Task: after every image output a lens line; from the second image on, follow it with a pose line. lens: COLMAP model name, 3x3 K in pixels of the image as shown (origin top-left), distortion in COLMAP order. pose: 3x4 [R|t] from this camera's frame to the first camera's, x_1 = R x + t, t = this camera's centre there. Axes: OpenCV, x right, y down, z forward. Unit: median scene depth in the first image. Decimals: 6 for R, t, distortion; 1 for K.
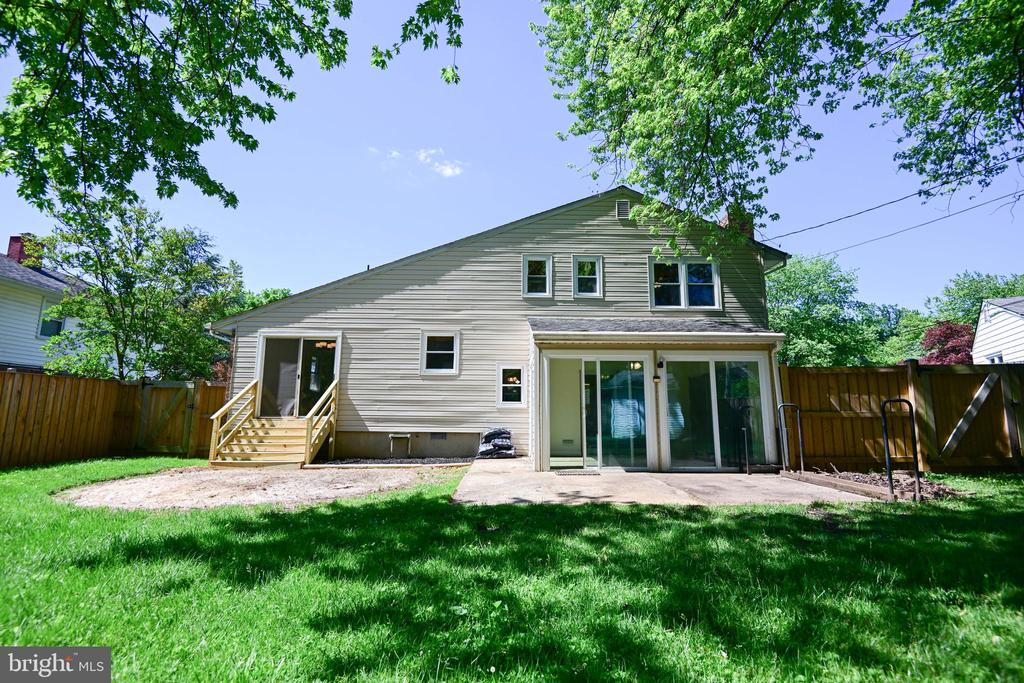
lens RADIAL K [[472.6, 0, 512.0], [0, 472.6, 341.5], [0, 0, 1]] dist [0.001958, 0.000304]
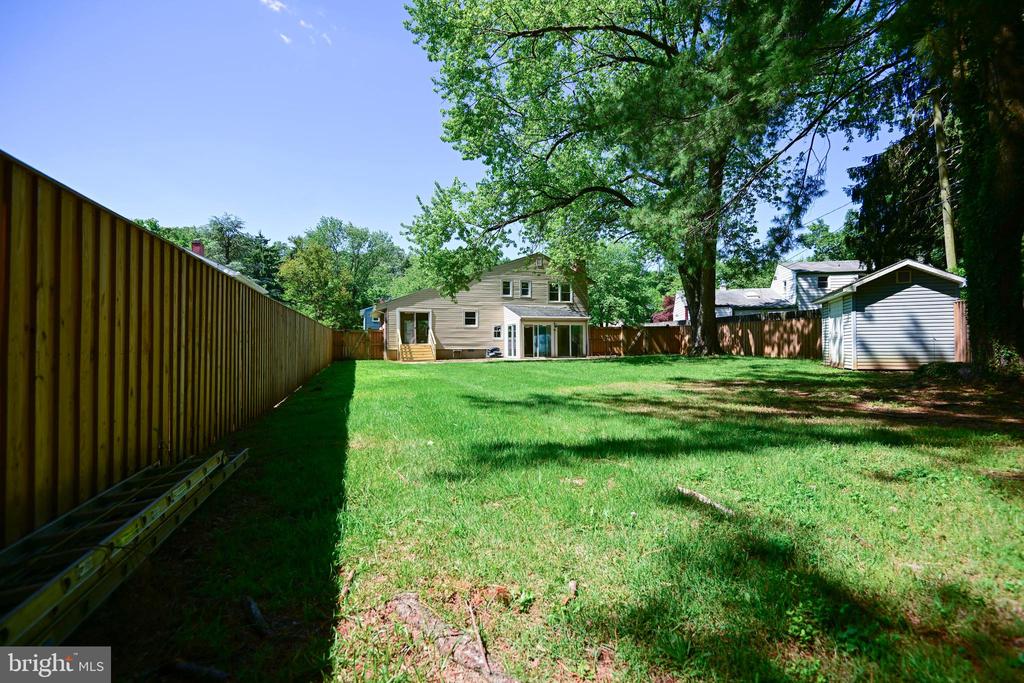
lens RADIAL K [[472.6, 0, 512.0], [0, 472.6, 341.5], [0, 0, 1]] dist [0.001958, 0.000304]
pose [[0.950100, -0.009183, 0.311810, -0.729732], [-0.035697, 0.989800, 0.137921, -0.210061], [-0.309896, -0.142170, 0.940081, -1.464145]]
